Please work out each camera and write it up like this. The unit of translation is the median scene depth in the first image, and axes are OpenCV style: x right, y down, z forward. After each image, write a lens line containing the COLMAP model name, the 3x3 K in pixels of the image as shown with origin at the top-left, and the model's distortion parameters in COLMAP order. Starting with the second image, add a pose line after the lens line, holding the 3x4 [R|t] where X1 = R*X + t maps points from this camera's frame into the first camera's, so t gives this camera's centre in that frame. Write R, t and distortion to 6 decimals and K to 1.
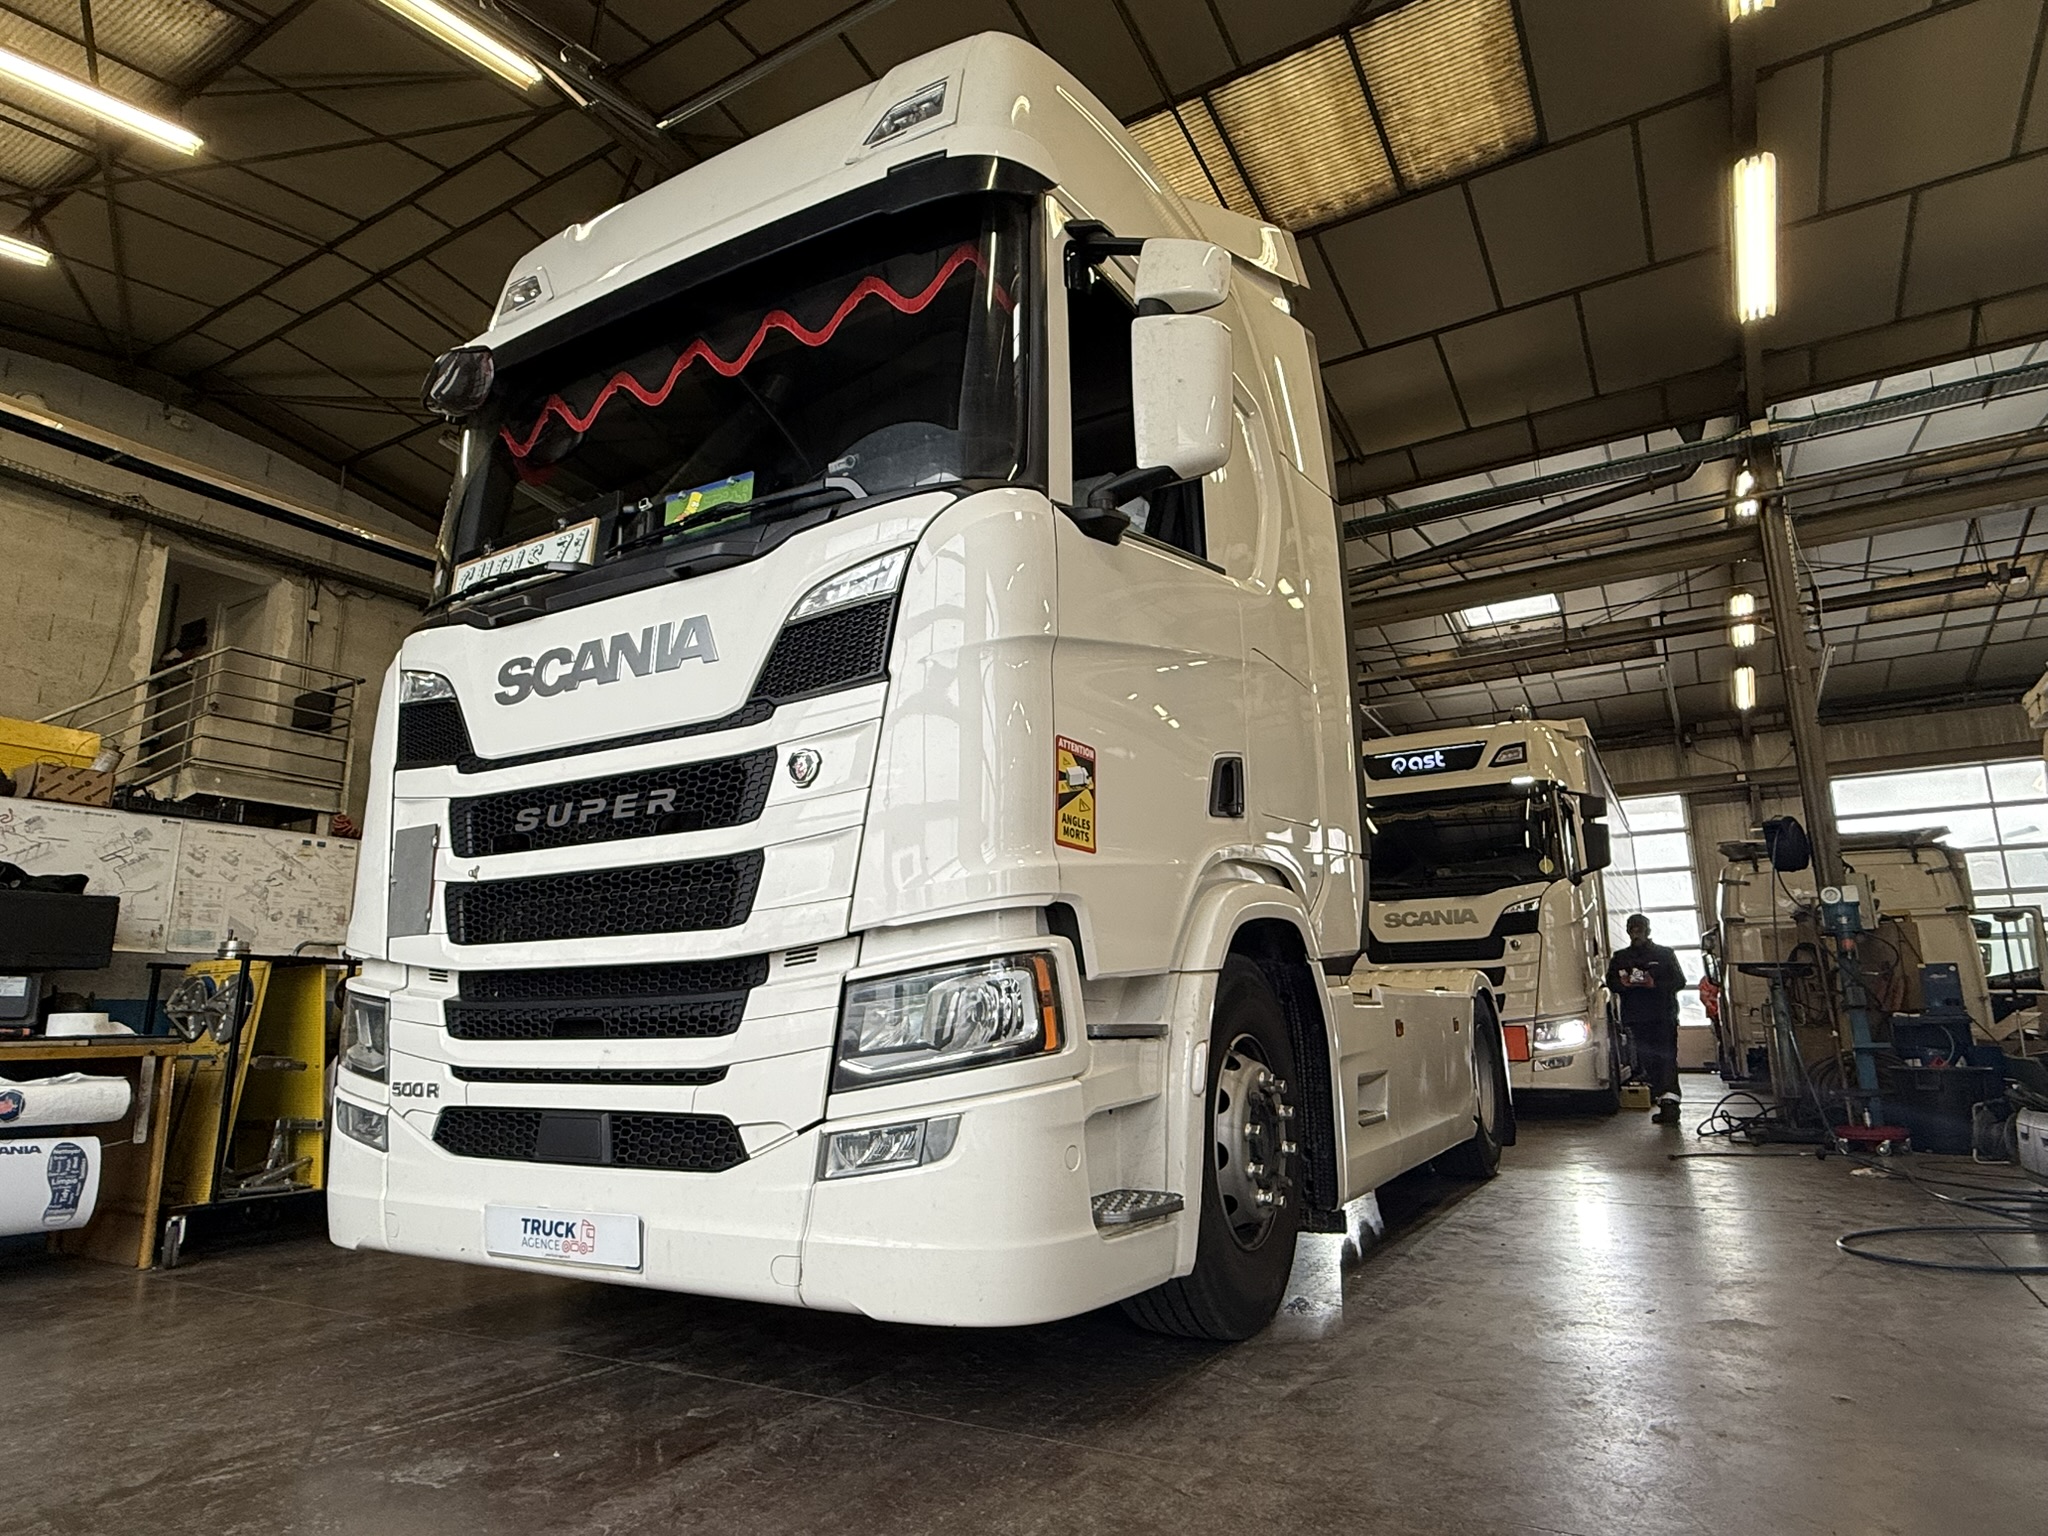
lens RADIAL K [[1174.7, 0, 1035.7], [0, 1174.7, 765.3], [0, 0, 1]] dist [0.000090, 0.000222]
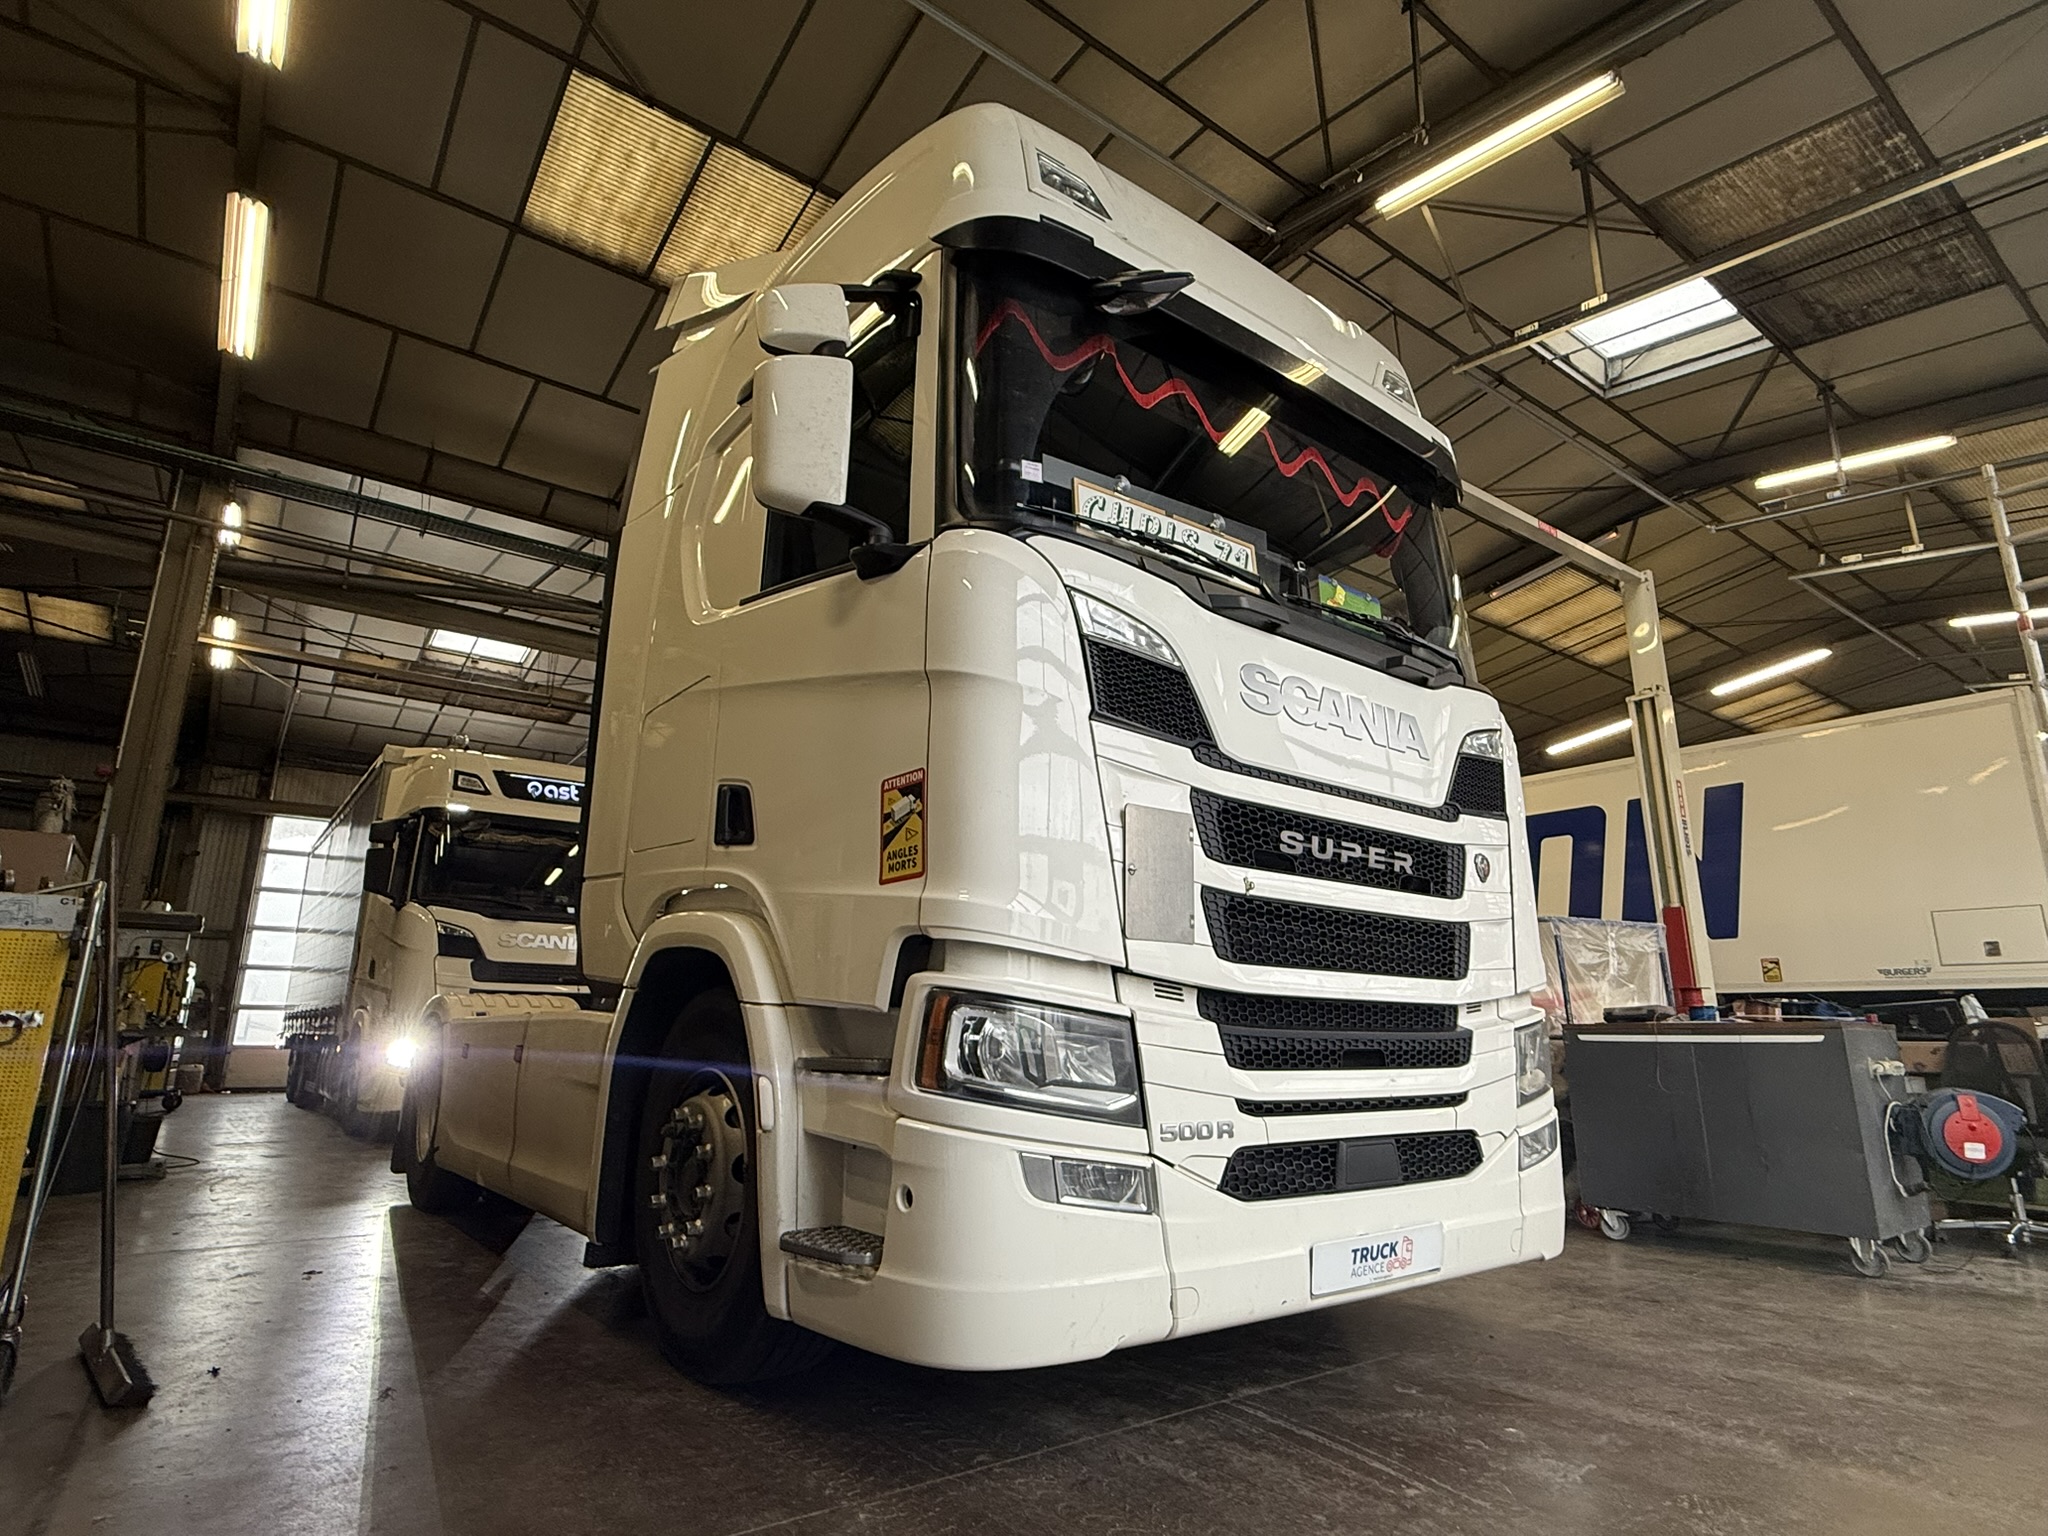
lens RADIAL K [[1074.7, 0, 1015.9], [0, 1074.7, 766.4], [0, 0, 1]] dist [-0.005549, 0.000789]
pose [[0.397810, 0.244848, 0.884193, -1.253806], [-0.214264, 0.961875, -0.169960, 0.175950], [-0.892098, -0.121839, 0.435106, 0.777865]]
